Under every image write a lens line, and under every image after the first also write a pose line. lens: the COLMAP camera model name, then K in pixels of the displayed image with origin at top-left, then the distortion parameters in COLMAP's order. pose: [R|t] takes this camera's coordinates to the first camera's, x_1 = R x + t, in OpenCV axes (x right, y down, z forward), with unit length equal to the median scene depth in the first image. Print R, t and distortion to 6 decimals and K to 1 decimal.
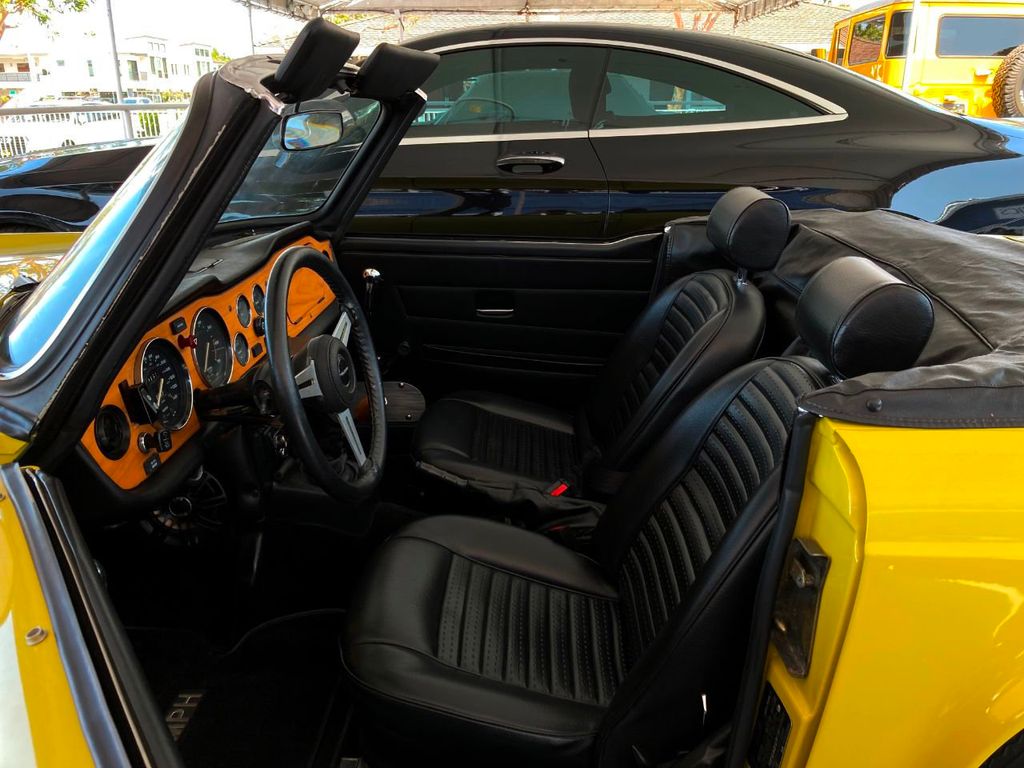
lens RADIAL K [[828.0, 0, 514.5], [0, 828.0, 381.5], [0, 0, 1]] dist [0.007754, -0.003459]
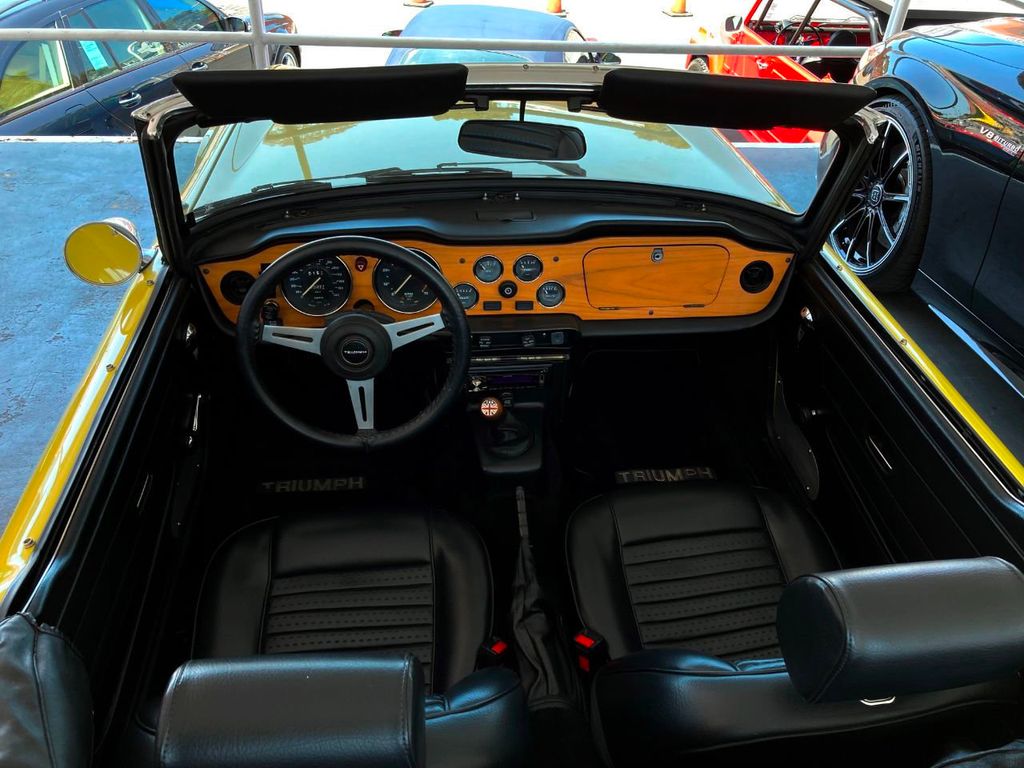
lens RADIAL K [[829.0, 0, 523.1], [0, 829.0, 370.9], [0, 0, 1]] dist [0.106678, -0.280921]
pose [[0.166819, 0.576910, -0.799592, 0.676518], [-0.372649, 0.787695, 0.490580, -0.567517], [0.912855, 0.216129, 0.346387, 0.729679]]
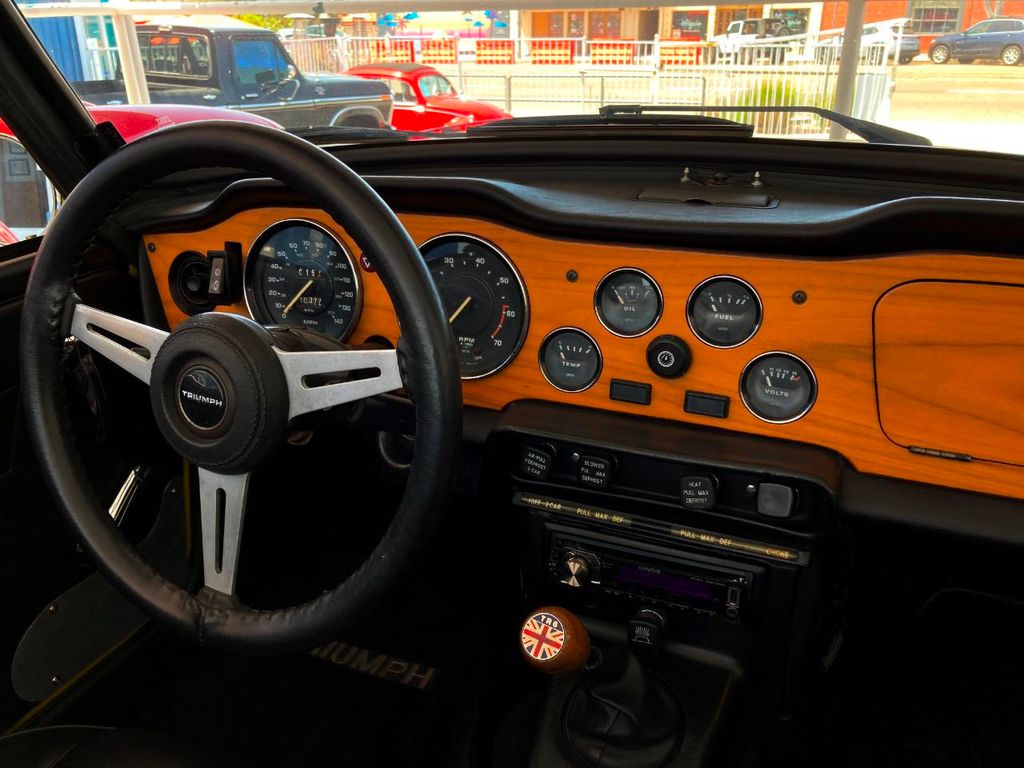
lens RADIAL K [[840.9, 0, 511.4], [0, 840.9, 377.7], [0, 0, 1]] dist [0.011958, -0.009788]
pose [[-0.345537, 0.375860, -0.859845, 0.129087], [-0.298548, 0.824645, 0.480447, -0.274077], [0.889648, 0.422717, -0.172733, 1.100999]]
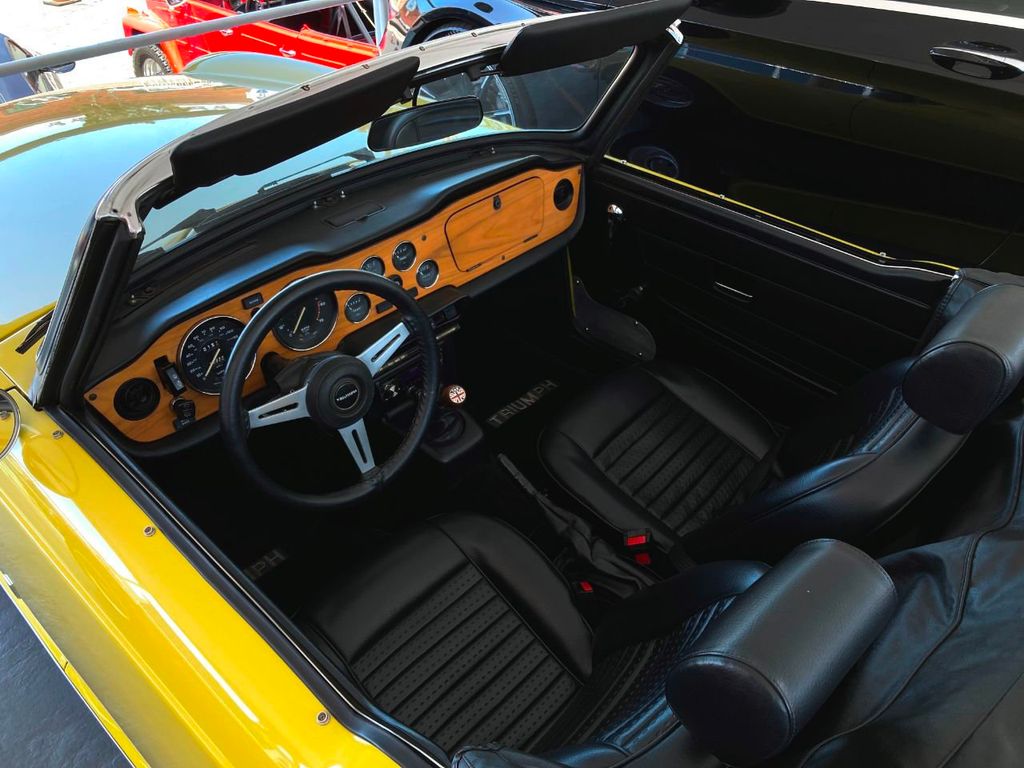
lens RADIAL K [[834.1, 0, 516.9], [0, 834.1, 374.7], [0, 0, 1]] dist [0.045818, -0.074563]
pose [[0.761918, 0.392237, -0.515394, 0.437390], [-0.221015, 0.905455, 0.362360, -0.414885], [0.608797, -0.162179, 0.776572, 0.280342]]
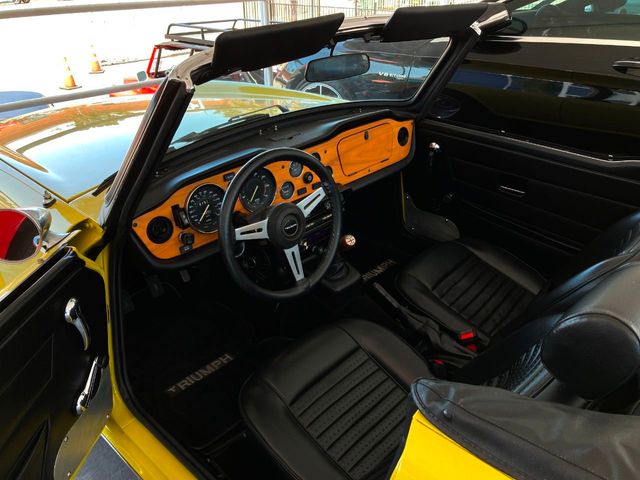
lens RADIAL K [[521.3, 0, 323.1], [0, 521.3, 234.2], [0, 0, 1]] dist [0.045818, -0.074563]
pose [[0.754439, 0.299296, -0.584160, 0.412676], [-0.208449, 0.953165, 0.219147, -0.215442], [0.622391, -0.043565, 0.781493, 0.192559]]
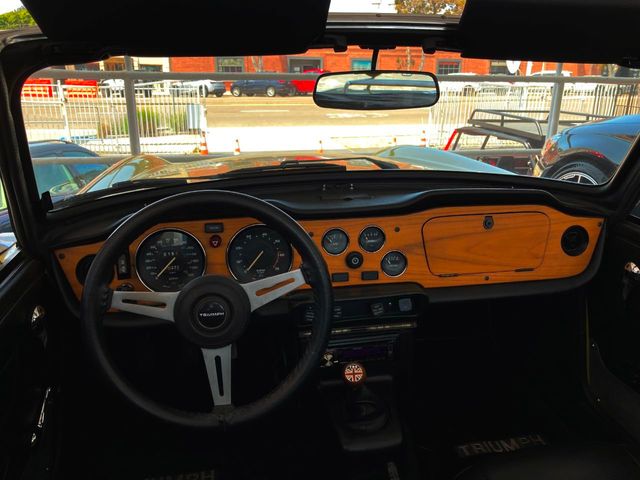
lens RADIAL K [[521.3, 0, 323.1], [0, 521.3, 234.2], [0, 0, 1]] dist [0.045818, -0.074563]
pose [[0.226573, 0.301469, -0.926165, 0.363657], [-0.327785, 0.919029, 0.218958, -0.264162], [0.917182, 0.253972, 0.307044, 0.800738]]
